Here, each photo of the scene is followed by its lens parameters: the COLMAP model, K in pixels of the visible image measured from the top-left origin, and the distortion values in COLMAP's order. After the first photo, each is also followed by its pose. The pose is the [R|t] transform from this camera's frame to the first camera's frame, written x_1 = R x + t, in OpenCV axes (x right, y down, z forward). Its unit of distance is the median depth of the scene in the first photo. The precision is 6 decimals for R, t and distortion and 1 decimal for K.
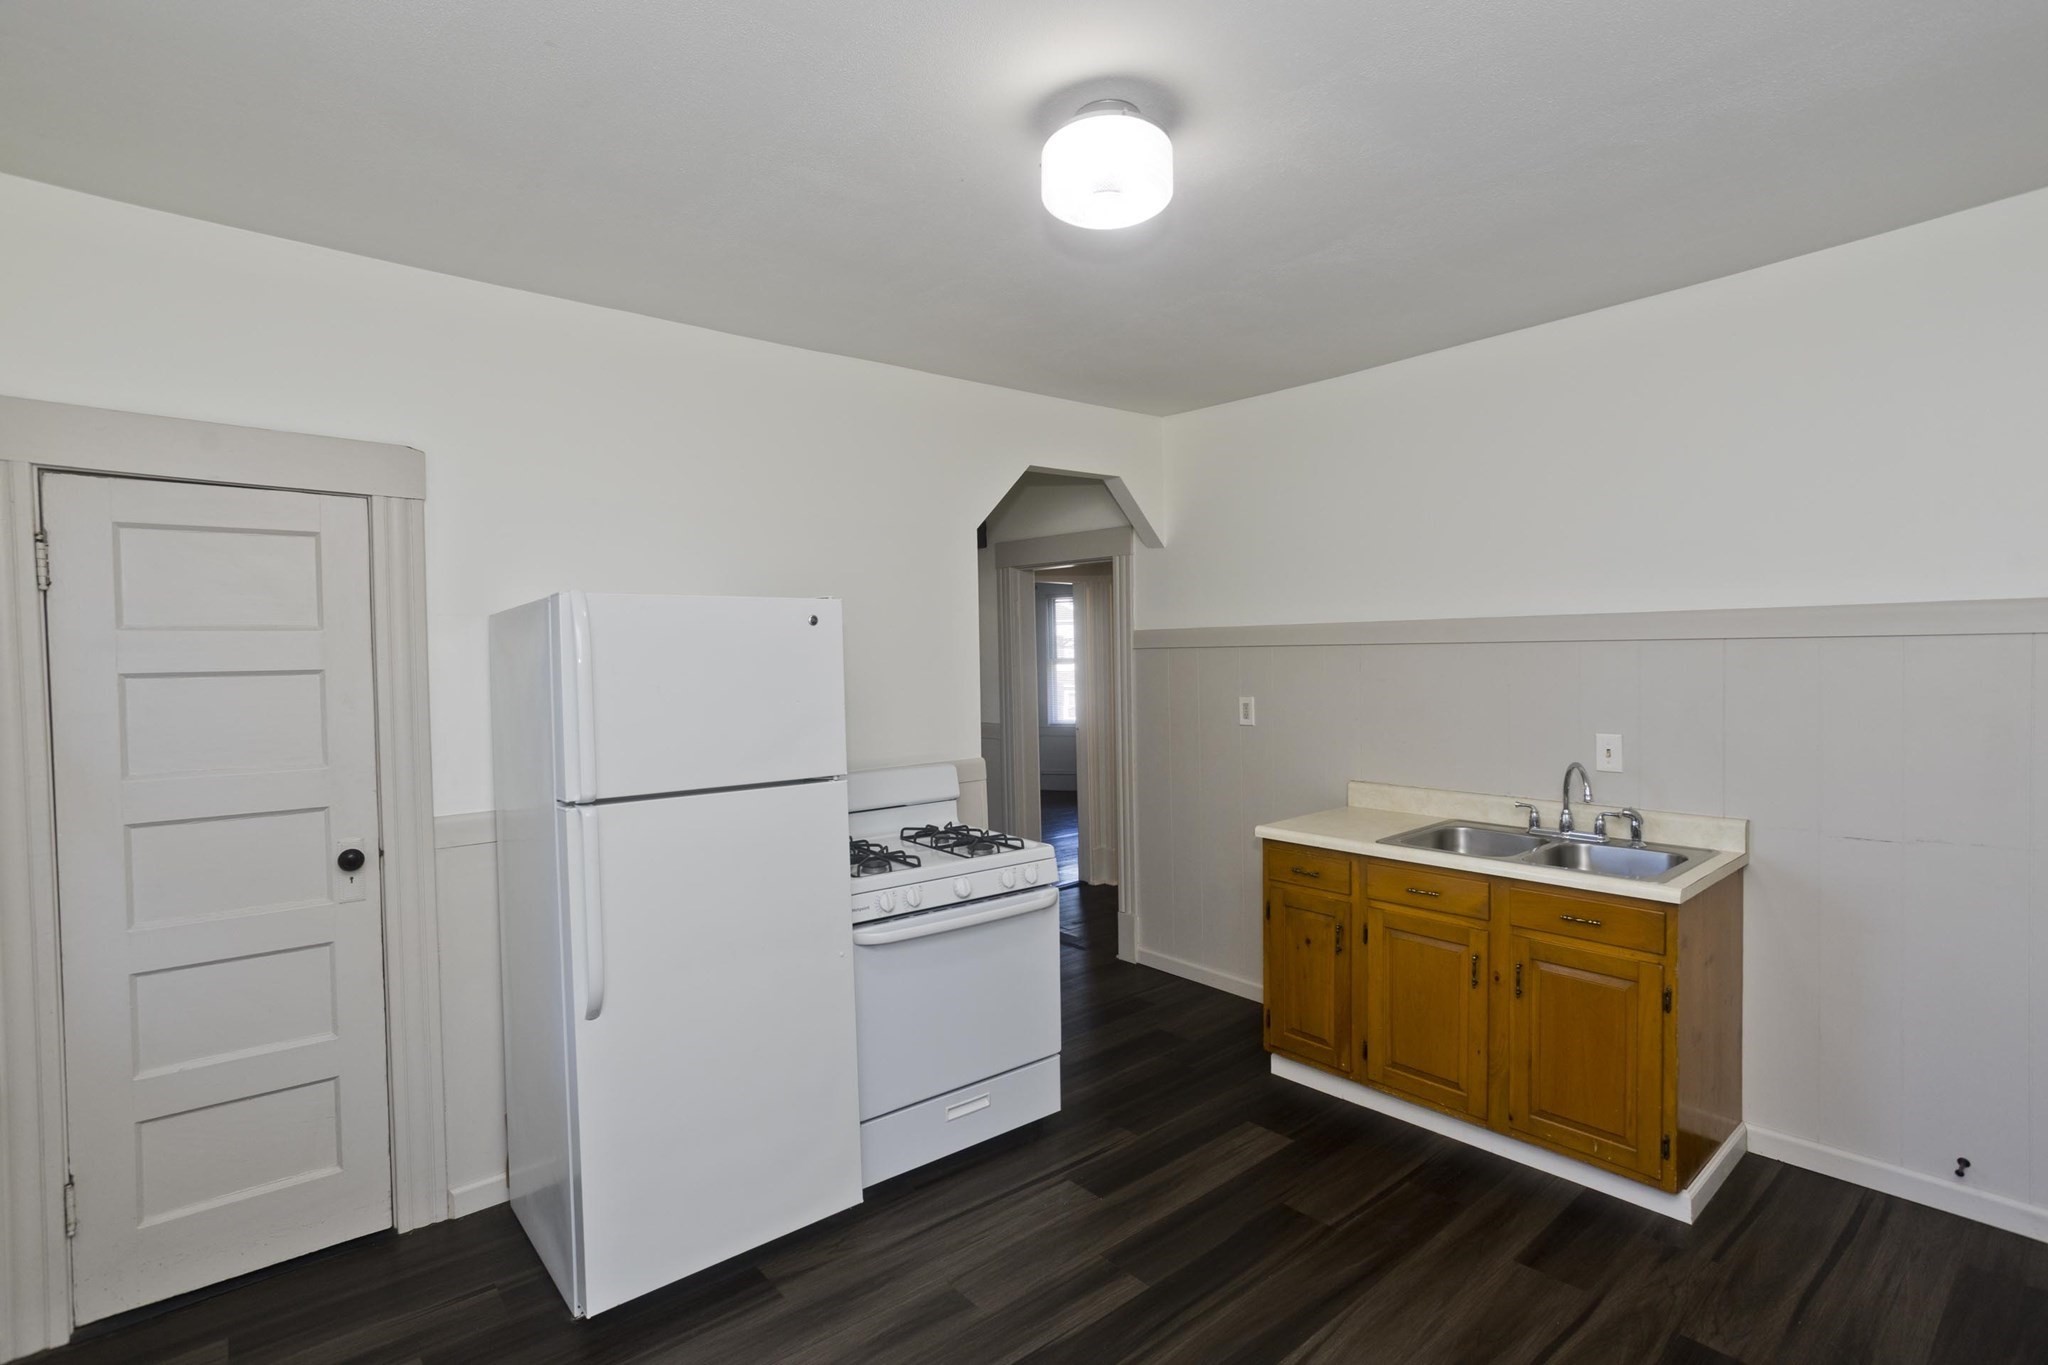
lens RADIAL K [[980.4, 0, 1030.1], [0, 980.4, 673.7], [0, 0, 1]] dist [-0.050452, 0.031199]
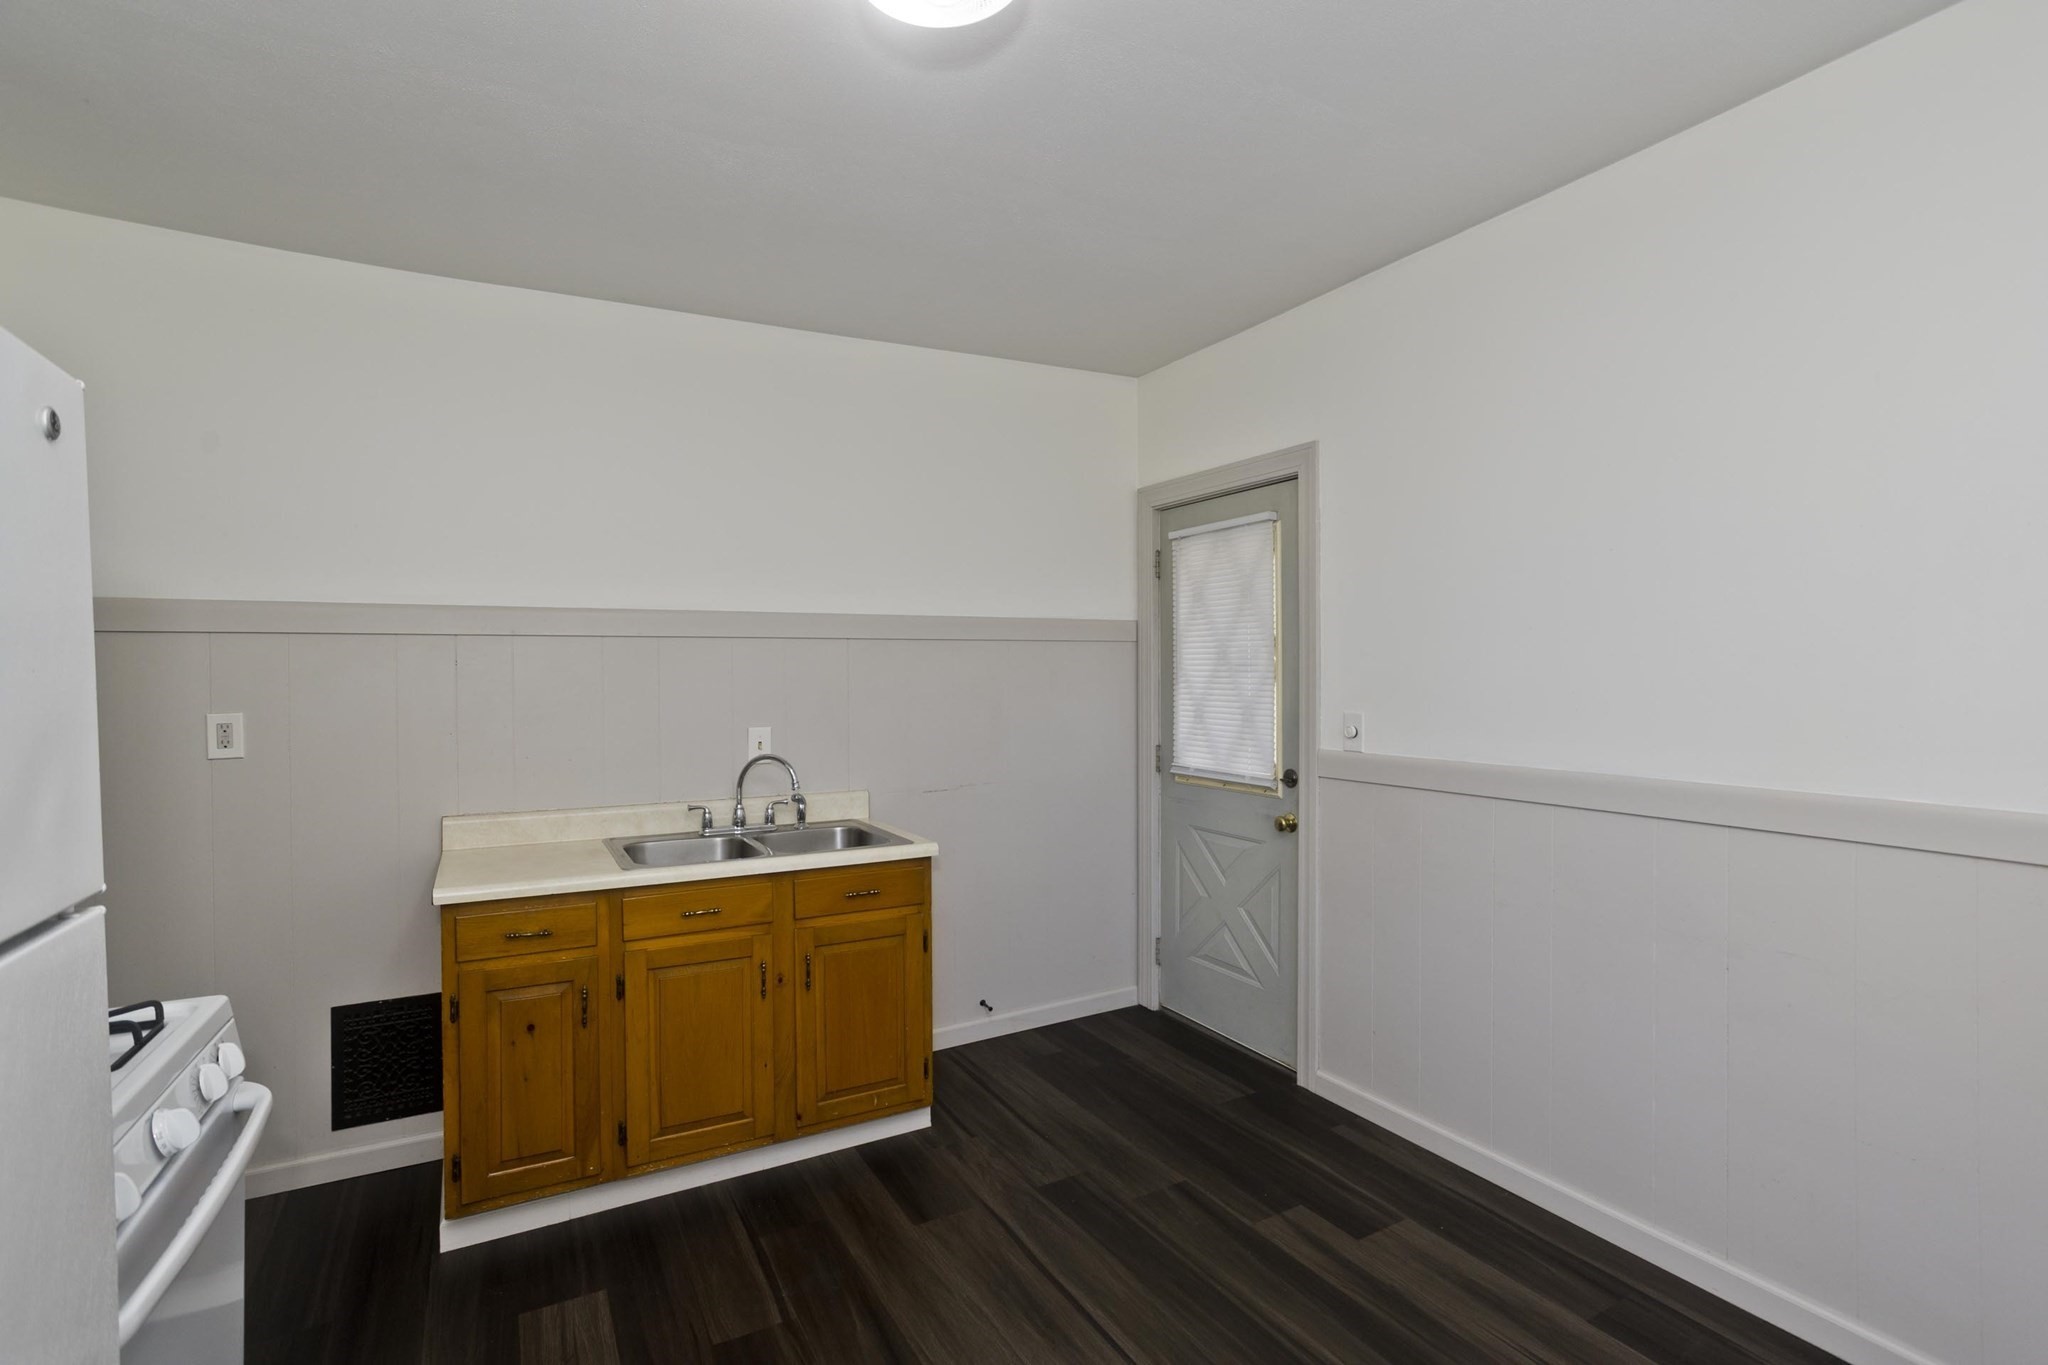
lens RADIAL K [[980.4, 0, 1030.1], [0, 980.4, 673.7], [0, 0, 1]] dist [-0.050452, 0.031199]
pose [[0.192848, 0.015656, 0.981104, -0.401252], [0.027464, 0.999395, -0.021346, 0.036518], [-0.980844, 0.031061, 0.192302, 0.533512]]
